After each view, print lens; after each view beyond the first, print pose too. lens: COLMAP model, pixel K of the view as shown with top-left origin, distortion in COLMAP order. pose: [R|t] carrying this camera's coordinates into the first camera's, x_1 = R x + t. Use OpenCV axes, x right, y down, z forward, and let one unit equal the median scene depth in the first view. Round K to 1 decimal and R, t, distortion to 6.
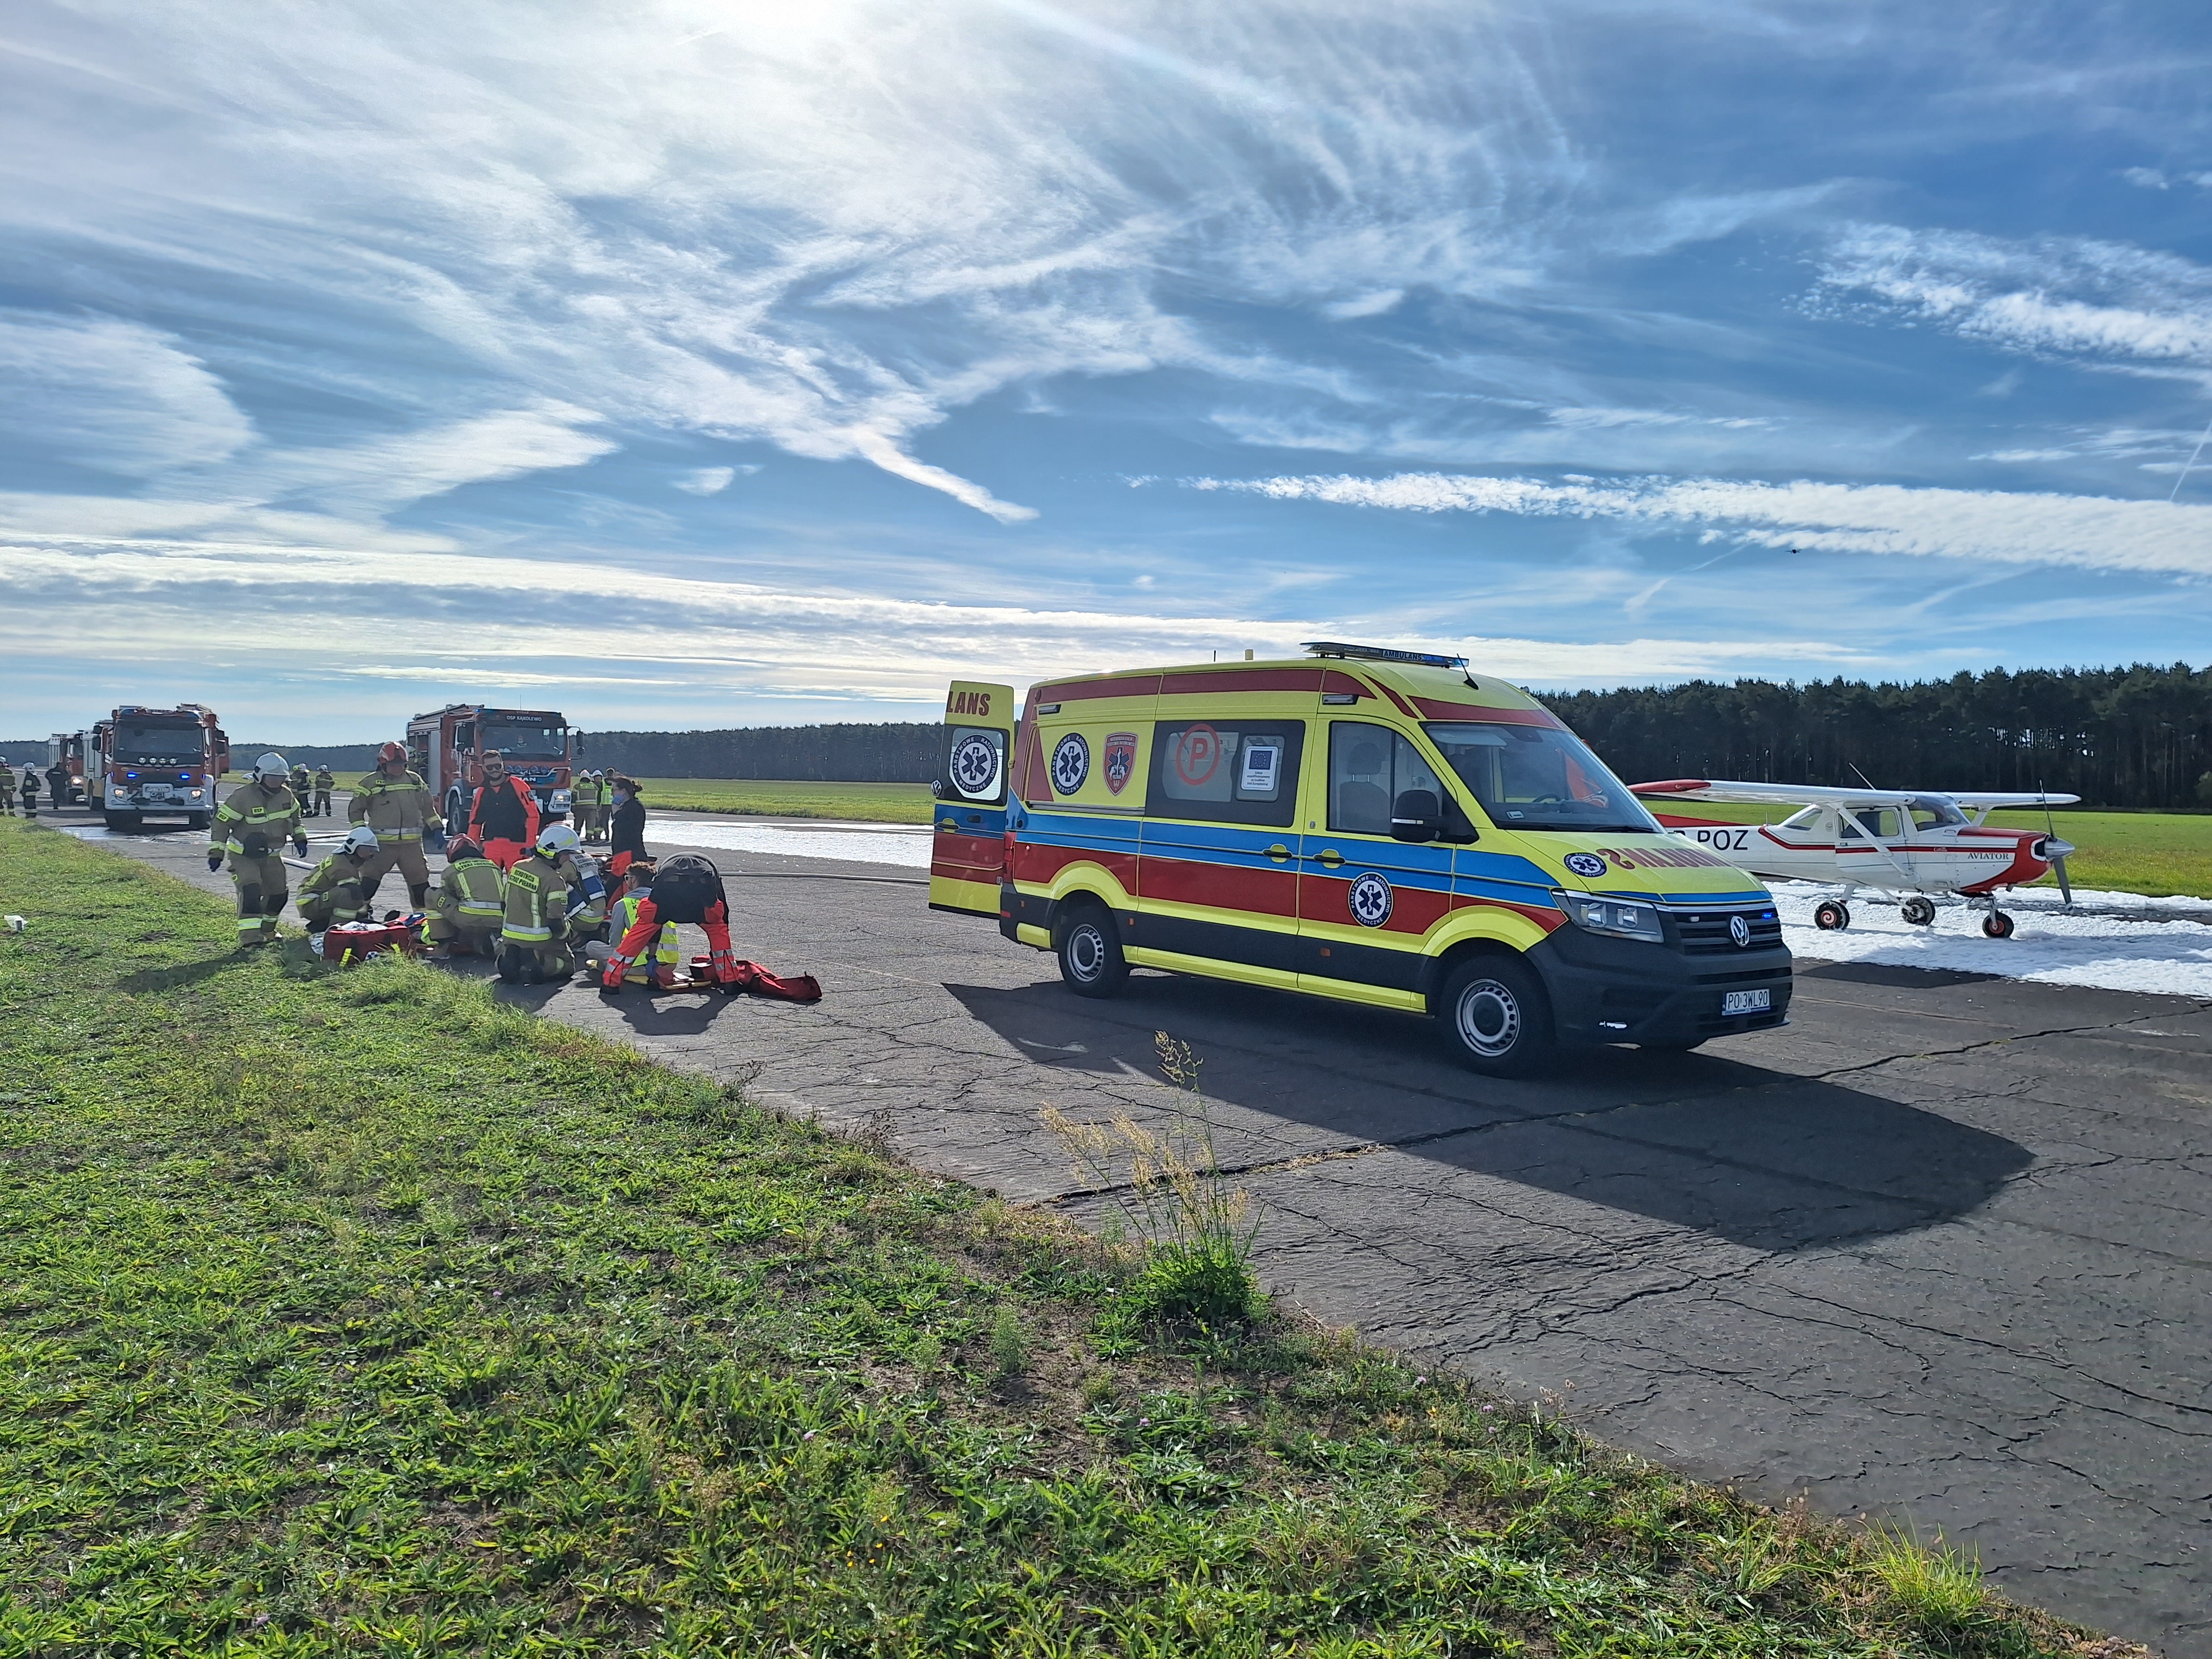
lens RADIAL K [[1553.7, 0, 1106.0], [0, 1553.7, 829.5], [0, 0, 1]] dist [0.076748, -0.055511]
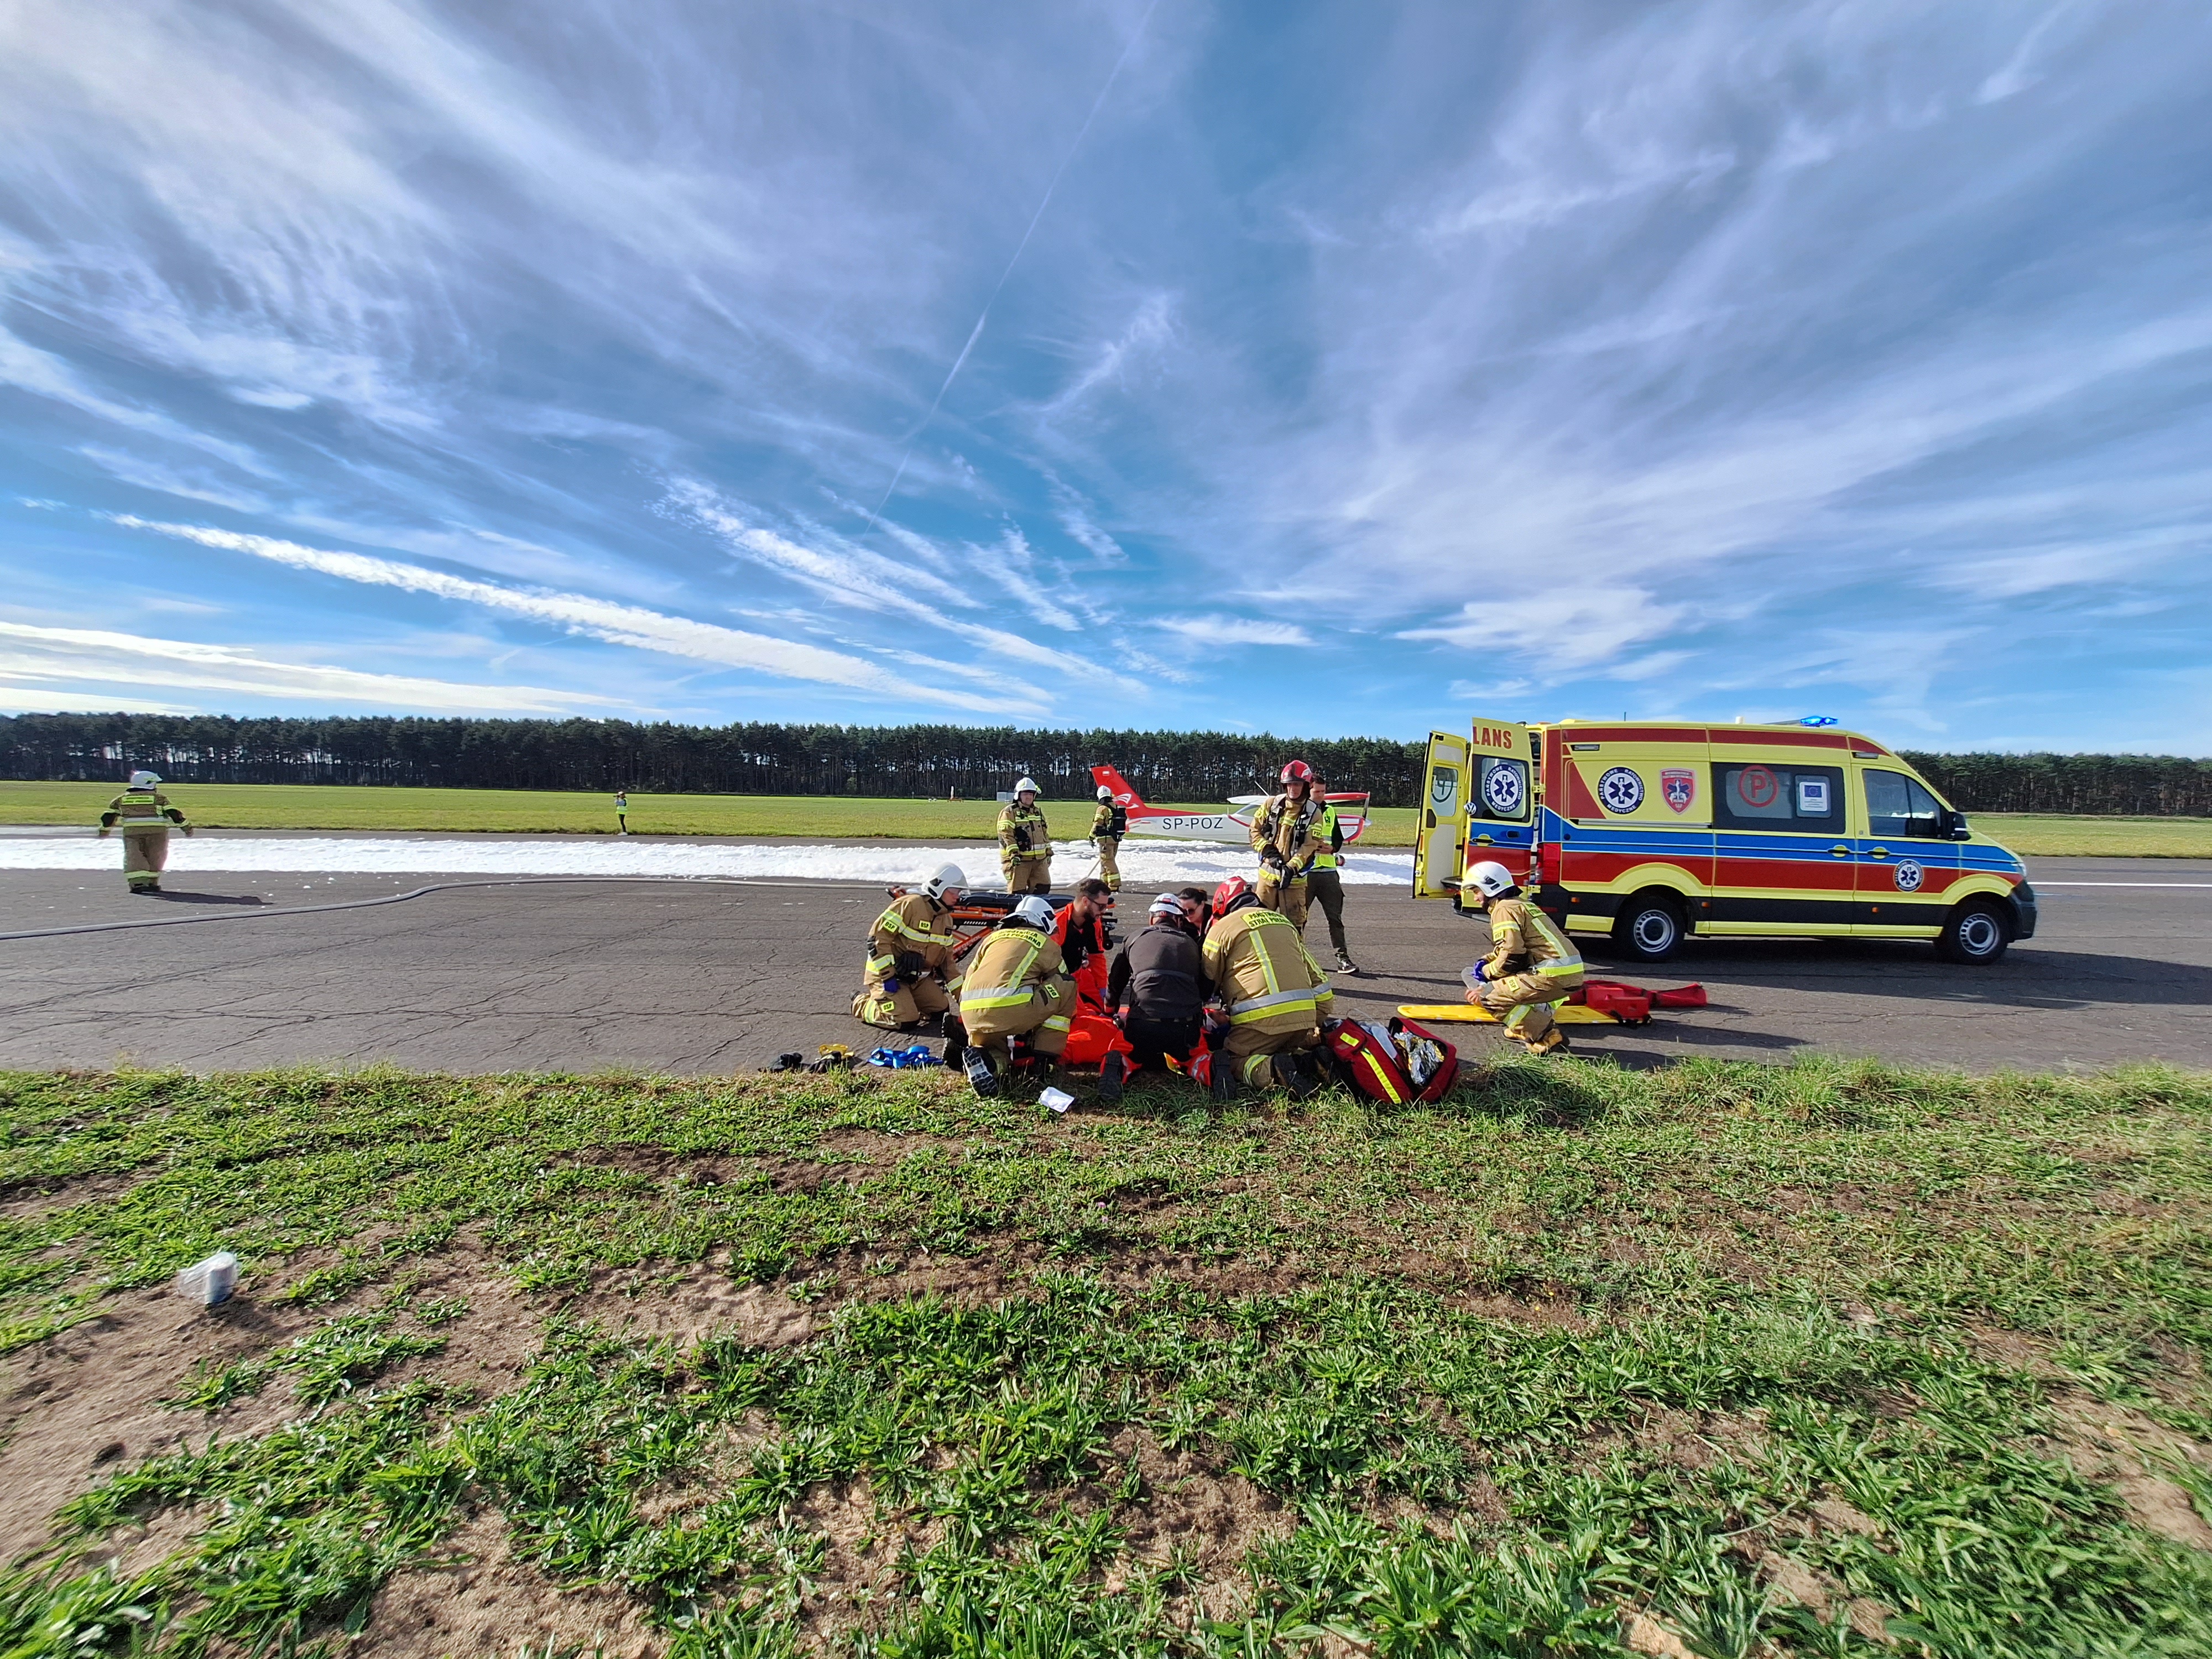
lens RADIAL K [[884.4, 0, 1106.0], [0, 884.4, 829.5], [0, 0, 1]] dist [-0.001159, -0.000108]
pose [[0.573093, -0.035751, 0.818710, -0.591109], [0.016303, 0.999348, 0.032226, -0.026731], [-0.819328, -0.005121, 0.573302, 0.614151]]
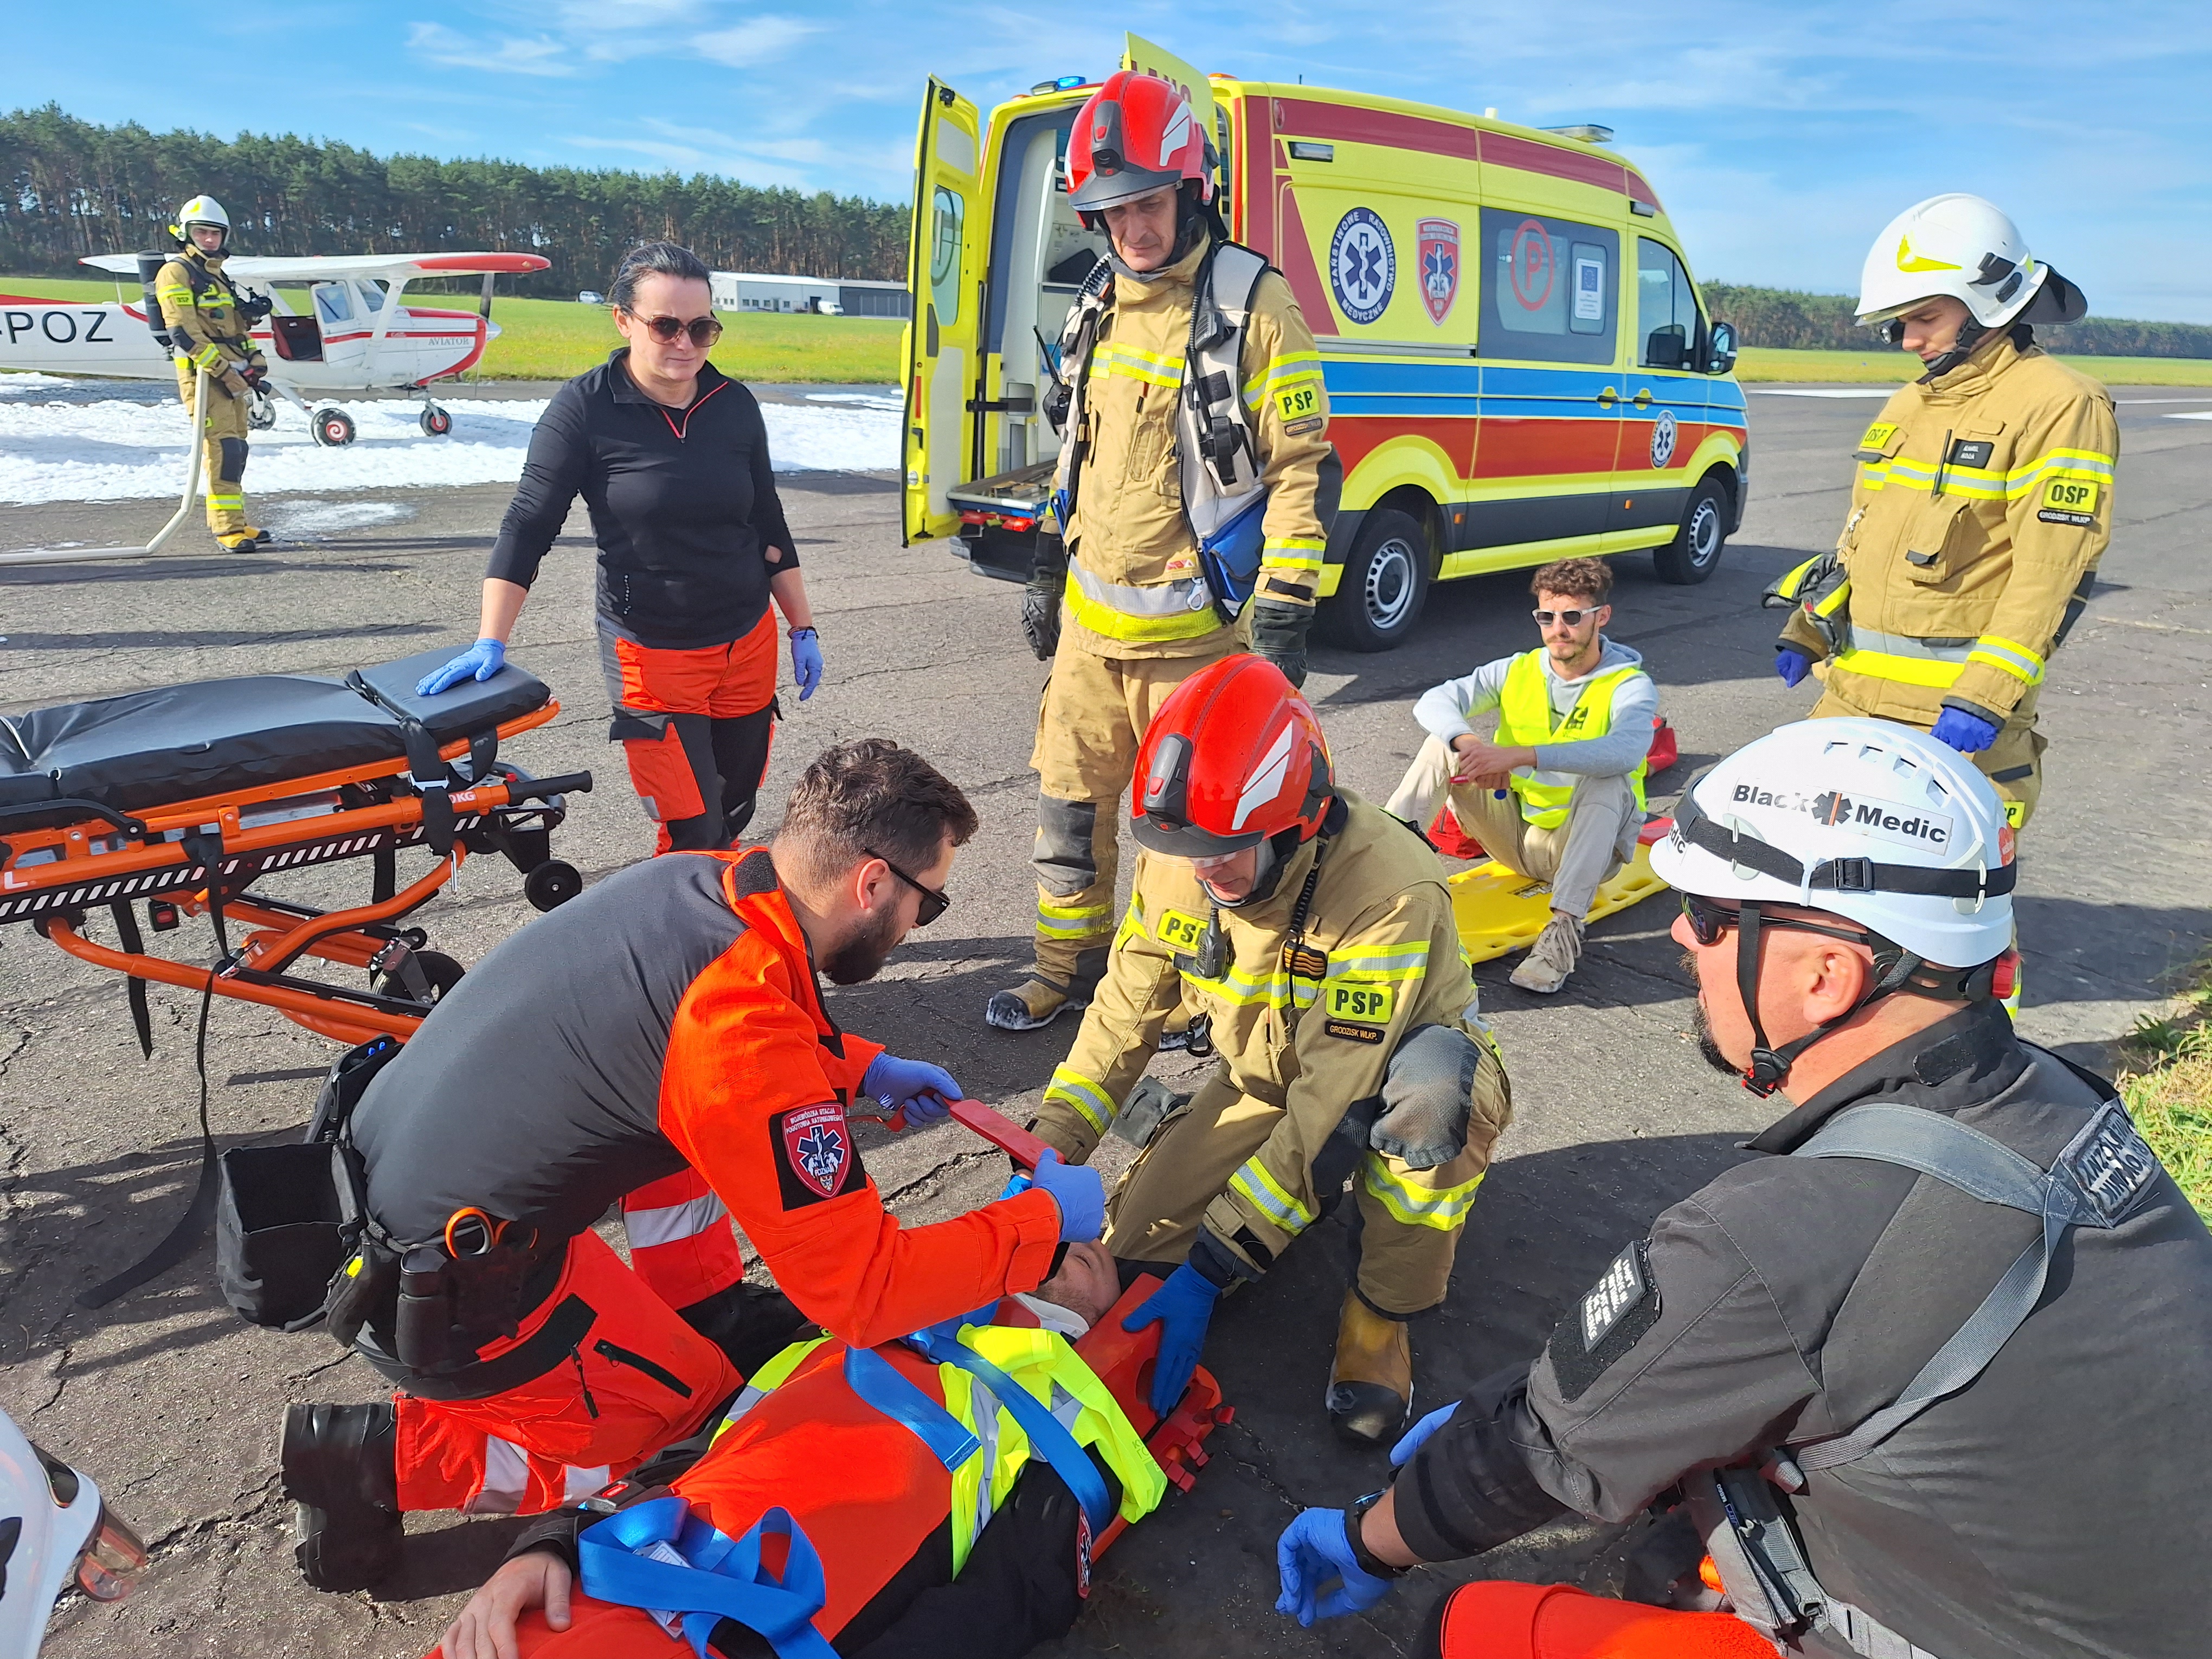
lens RADIAL K [[1553.7, 0, 1106.0], [0, 1553.7, 829.5], [0, 0, 1]] dist [0.076748, -0.055511]
pose [[-0.123318, -0.326143, 0.937242, -0.416504], [-0.009799, 0.944805, 0.327486, -0.022815], [-0.992319, 0.031200, -0.119708, 0.775842]]
